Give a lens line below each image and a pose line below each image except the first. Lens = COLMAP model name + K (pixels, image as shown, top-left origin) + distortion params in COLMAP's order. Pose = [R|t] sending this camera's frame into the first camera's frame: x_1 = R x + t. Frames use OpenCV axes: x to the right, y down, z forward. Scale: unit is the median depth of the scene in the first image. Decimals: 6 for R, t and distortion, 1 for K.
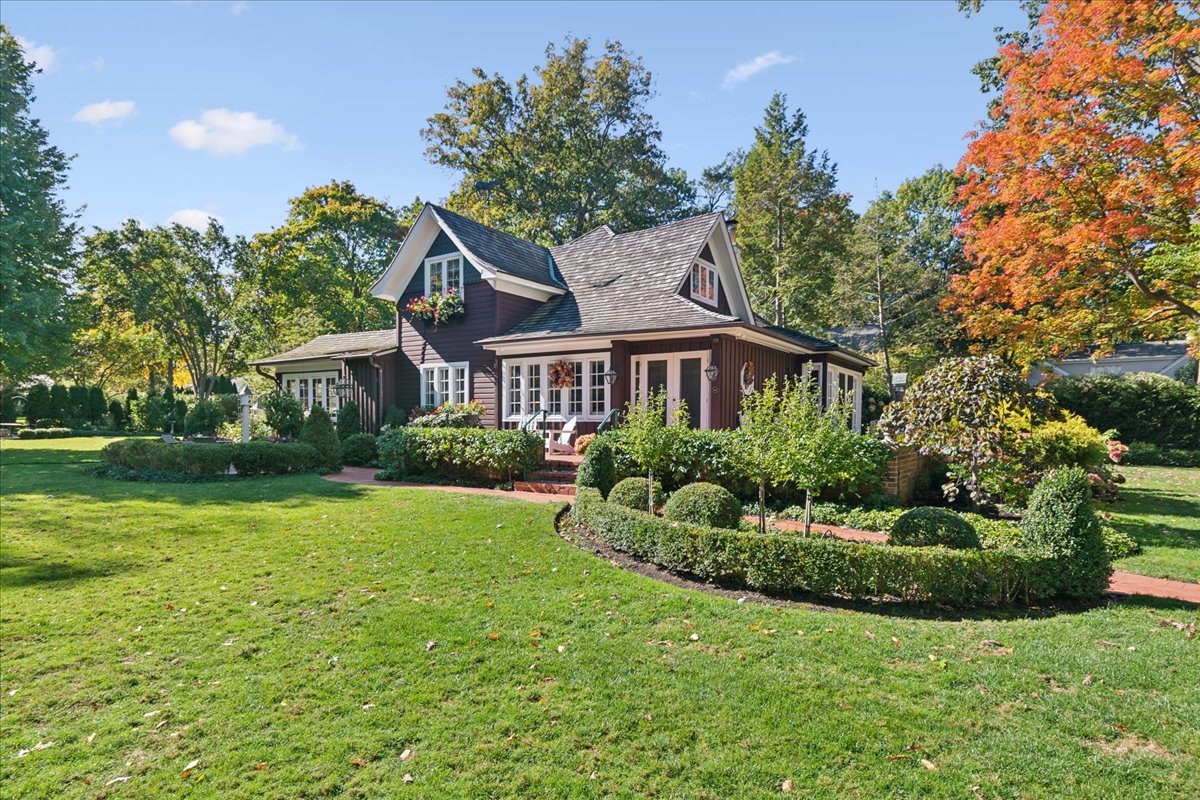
lens RADIAL K [[695.2, 0, 602.1], [0, 695.2, 446.7], [0, 0, 1]] dist [0.007840, -0.003652]
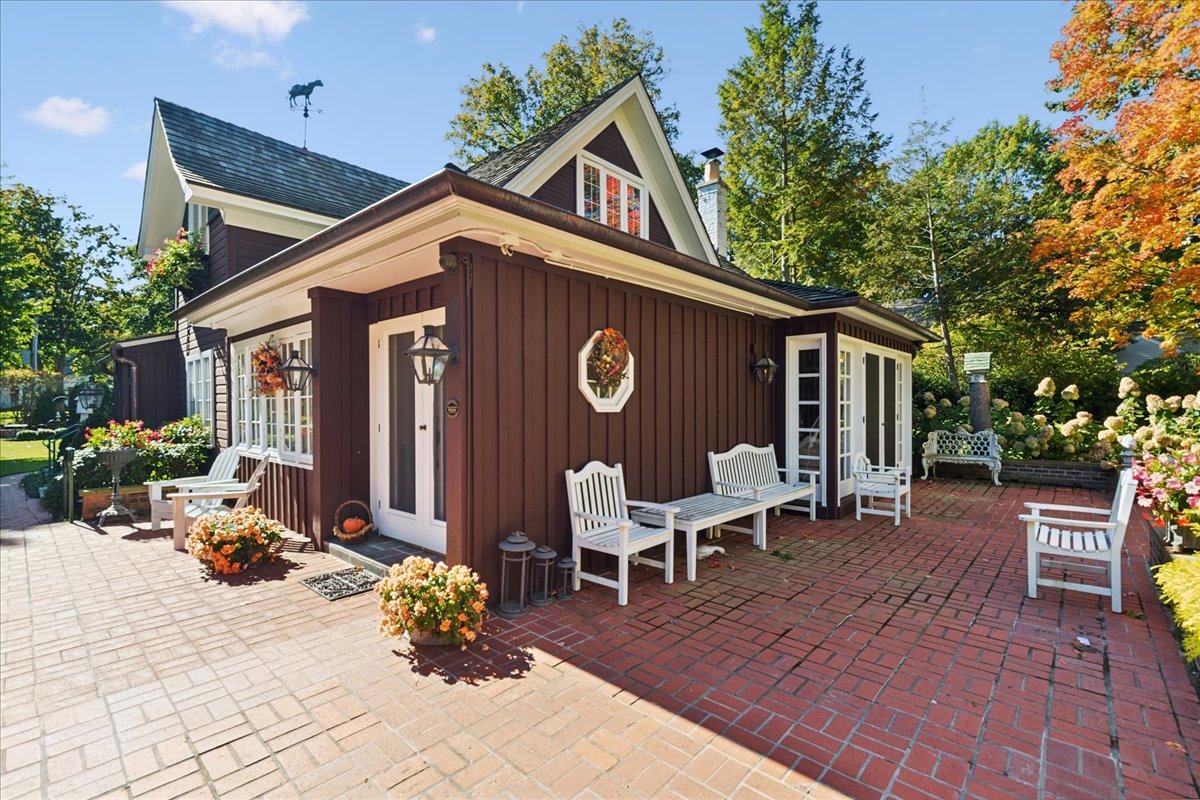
lens RADIAL K [[532.3, 0, 599.7], [0, 532.3, 402.4], [0, 0, 1]] dist [-0.003520, 0.000103]
pose [[0.986064, -0.010987, -0.166002, 0.149319], [0.006231, 0.999556, -0.029144, -0.042088], [0.166249, 0.027703, 0.985695, 0.409628]]
